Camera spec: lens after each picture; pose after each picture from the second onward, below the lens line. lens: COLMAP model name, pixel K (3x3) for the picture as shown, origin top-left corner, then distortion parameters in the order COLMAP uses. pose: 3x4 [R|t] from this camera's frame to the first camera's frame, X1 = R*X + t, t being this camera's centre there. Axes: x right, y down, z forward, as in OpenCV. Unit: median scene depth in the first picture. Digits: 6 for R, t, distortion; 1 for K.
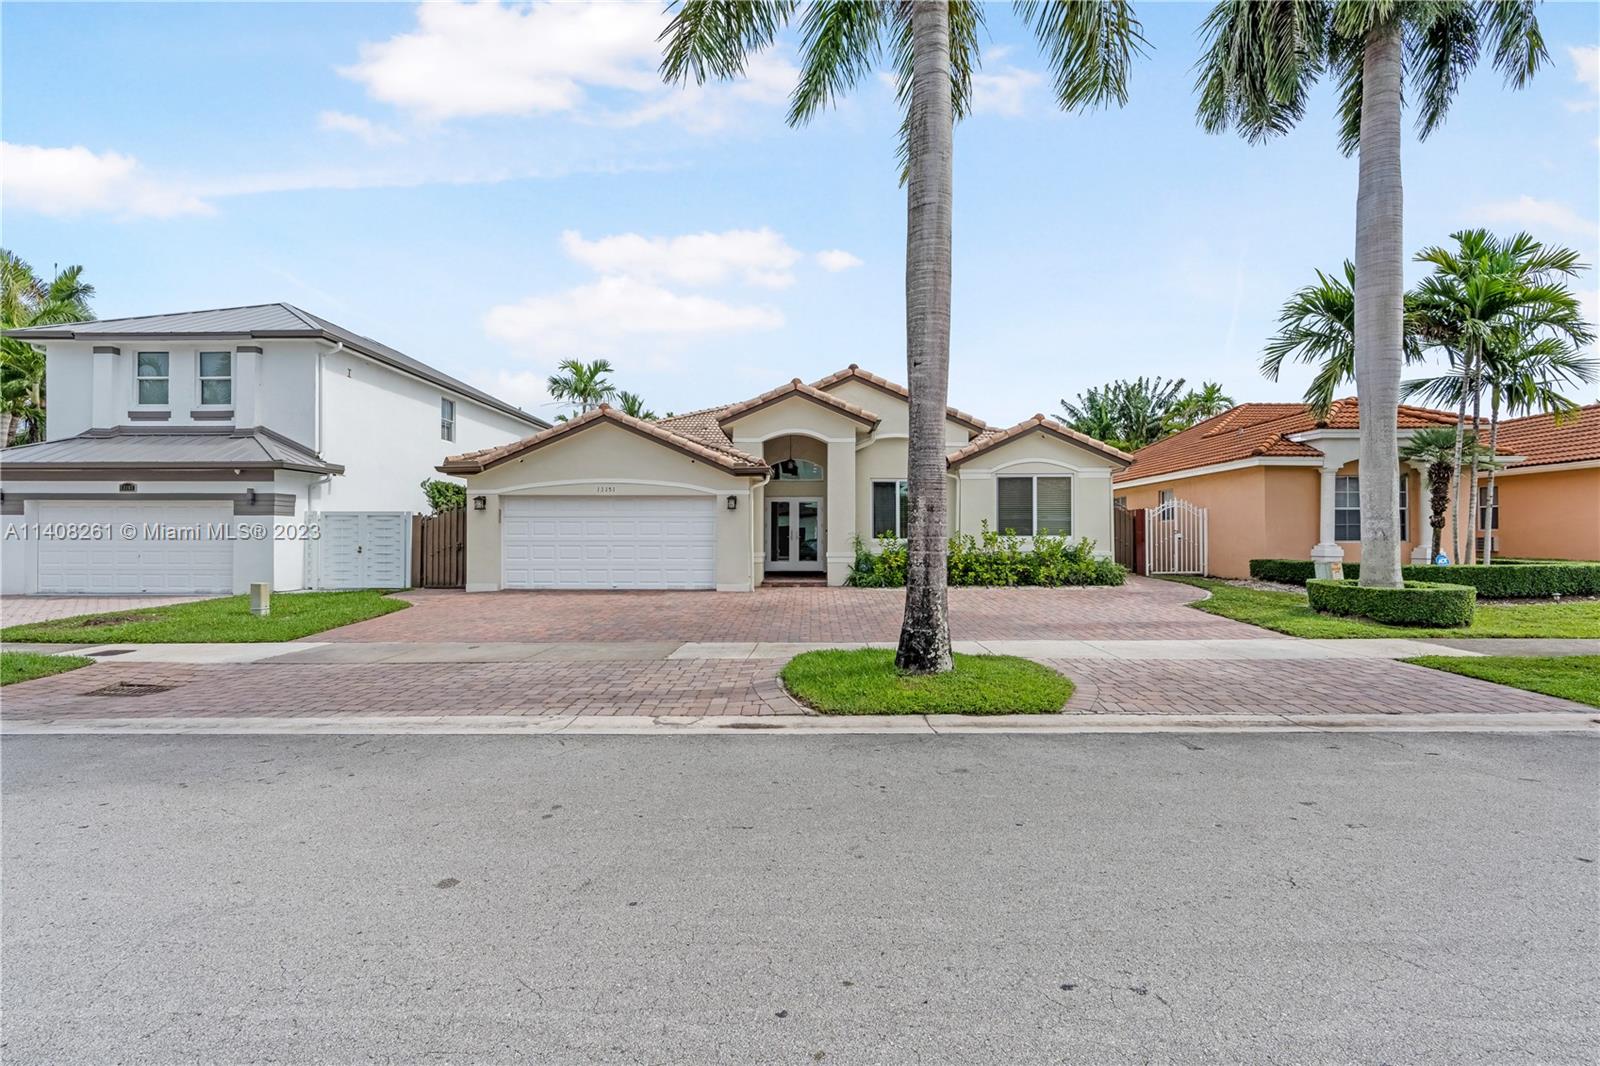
lens RADIAL K [[715.7, 0, 810.2], [0, 715.7, 525.3], [0, 0, 1]] dist [-0.001983, -0.000253]
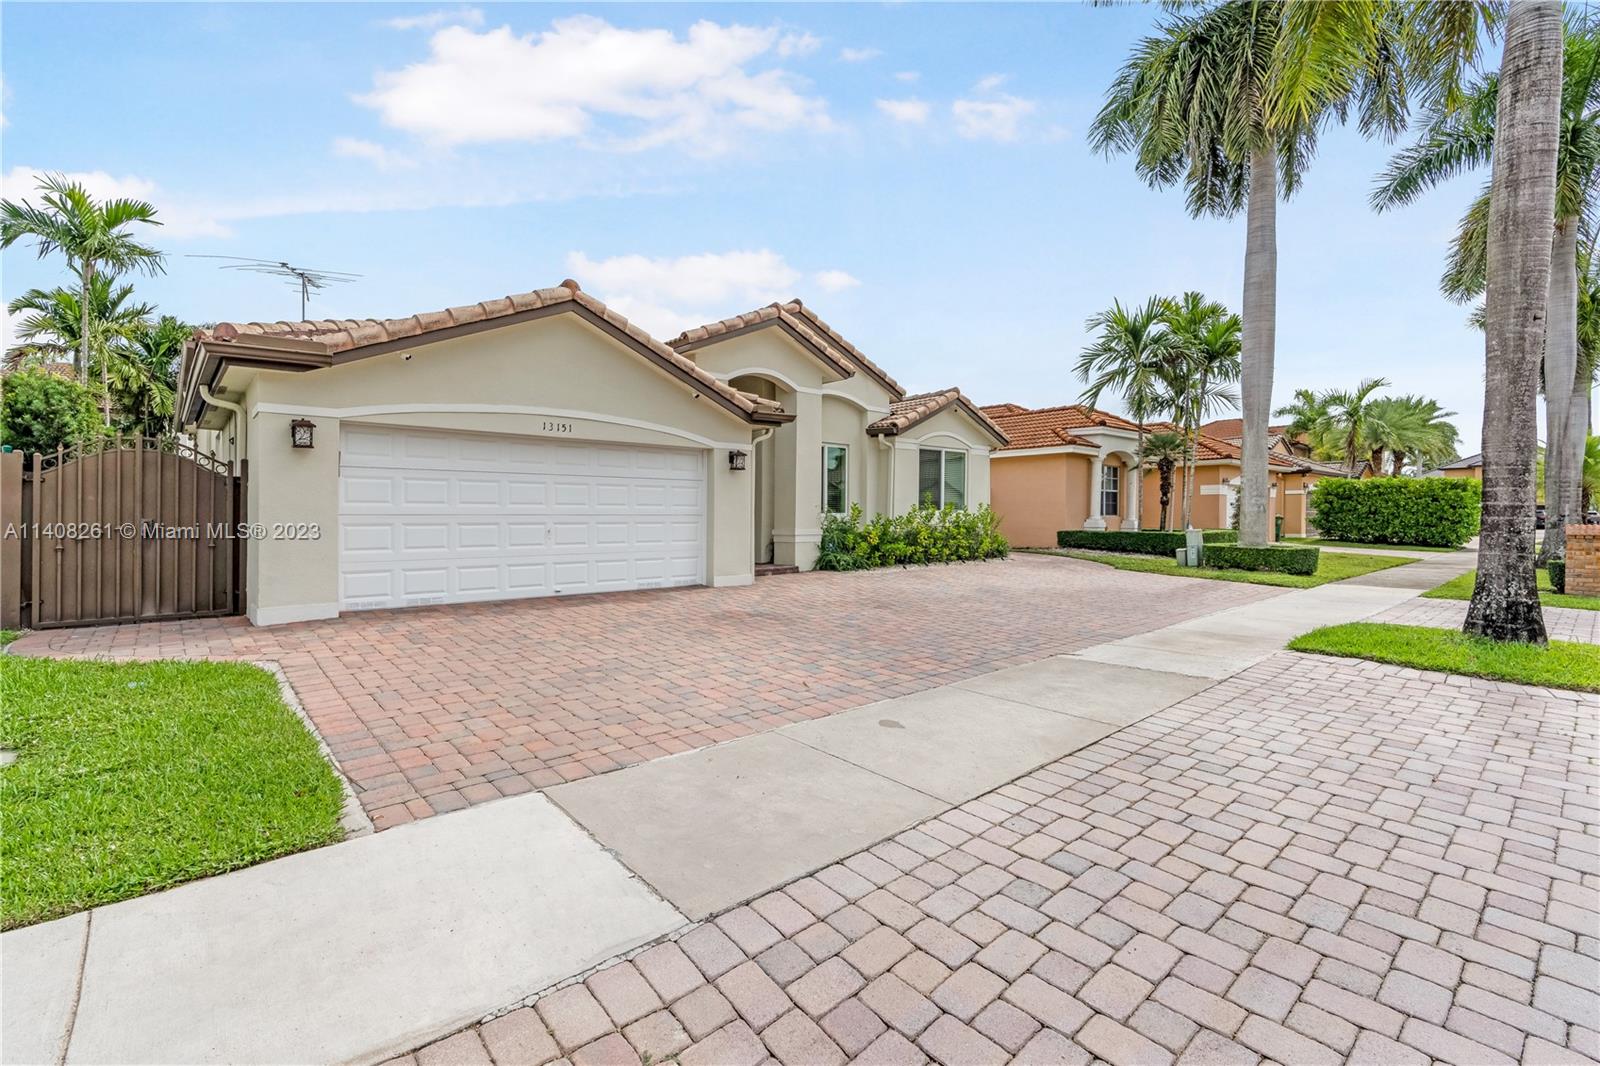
lens RADIAL K [[715.7, 0, 810.2], [0, 715.7, 525.3], [0, 0, 1]] dist [-0.001983, -0.000253]
pose [[0.743957, -0.009305, 0.668162, -0.498627], [-0.009213, 0.999665, 0.024180, 0.013710], [-0.668164, -0.024145, 0.743623, 0.397925]]
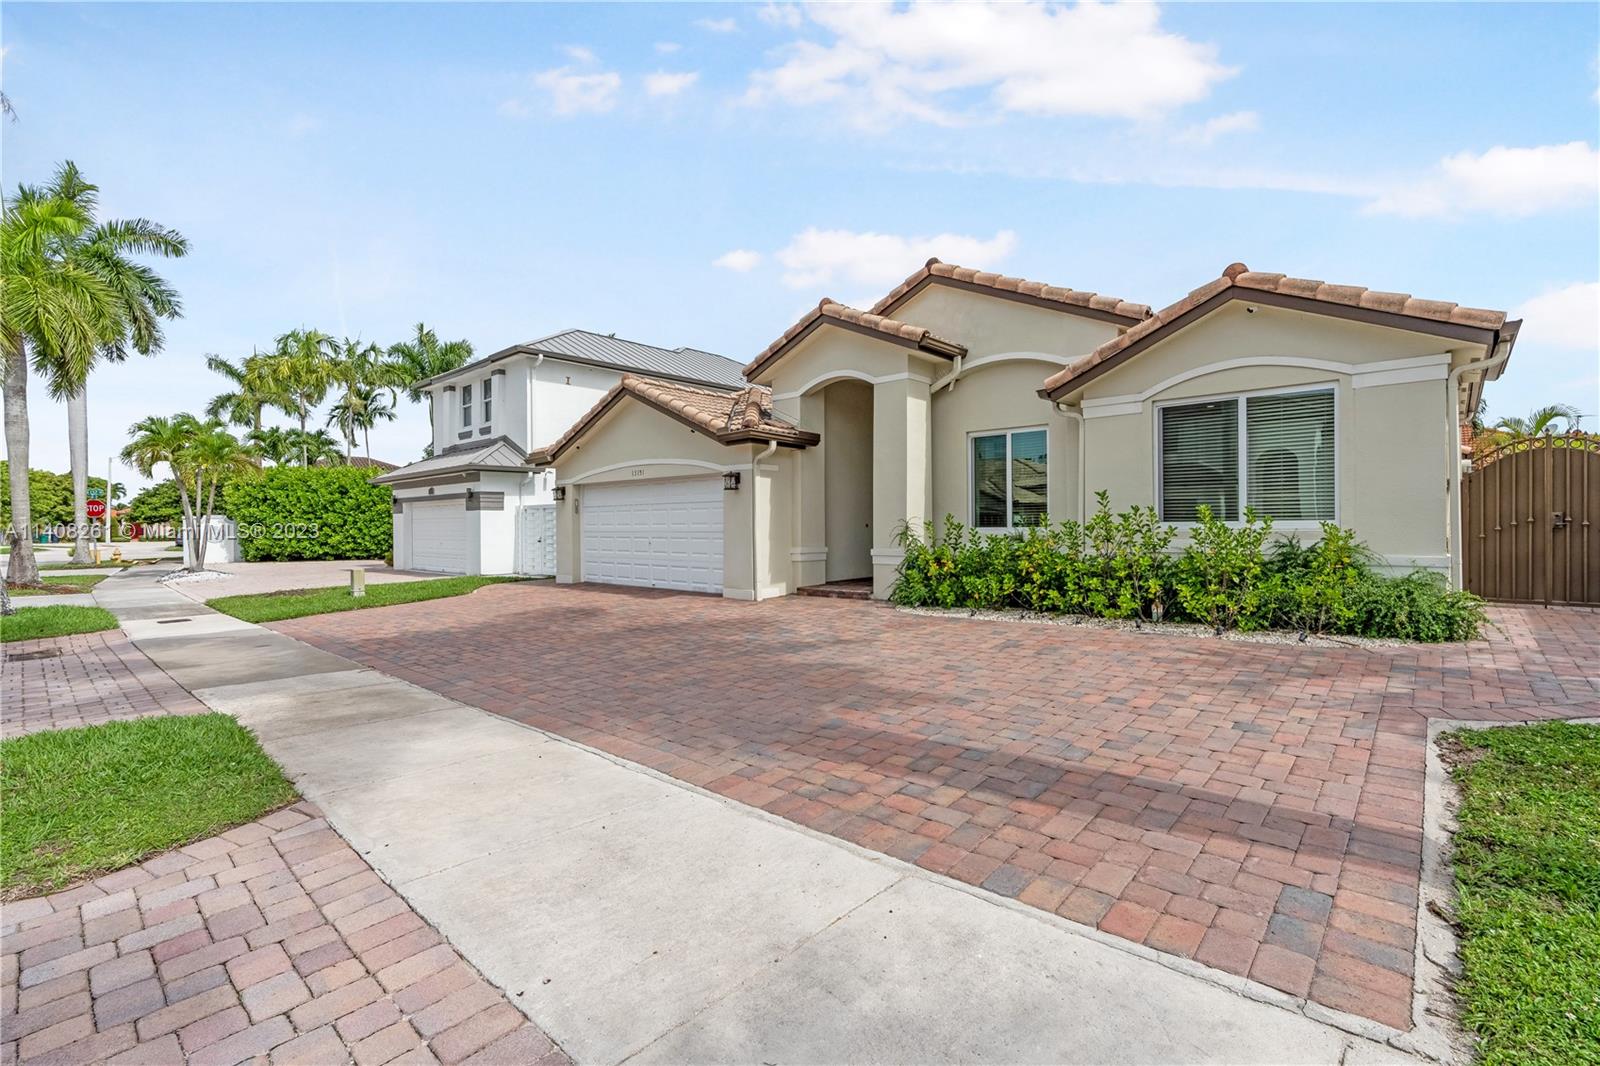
lens RADIAL K [[715.7, 0, 810.2], [0, 715.7, 525.3], [0, 0, 1]] dist [-0.001983, -0.000253]
pose [[0.750222, -0.006058, -0.661158, 0.426207], [0.021900, 0.999637, 0.015691, 0.004390], [0.660823, -0.026251, 0.750082, 0.458948]]
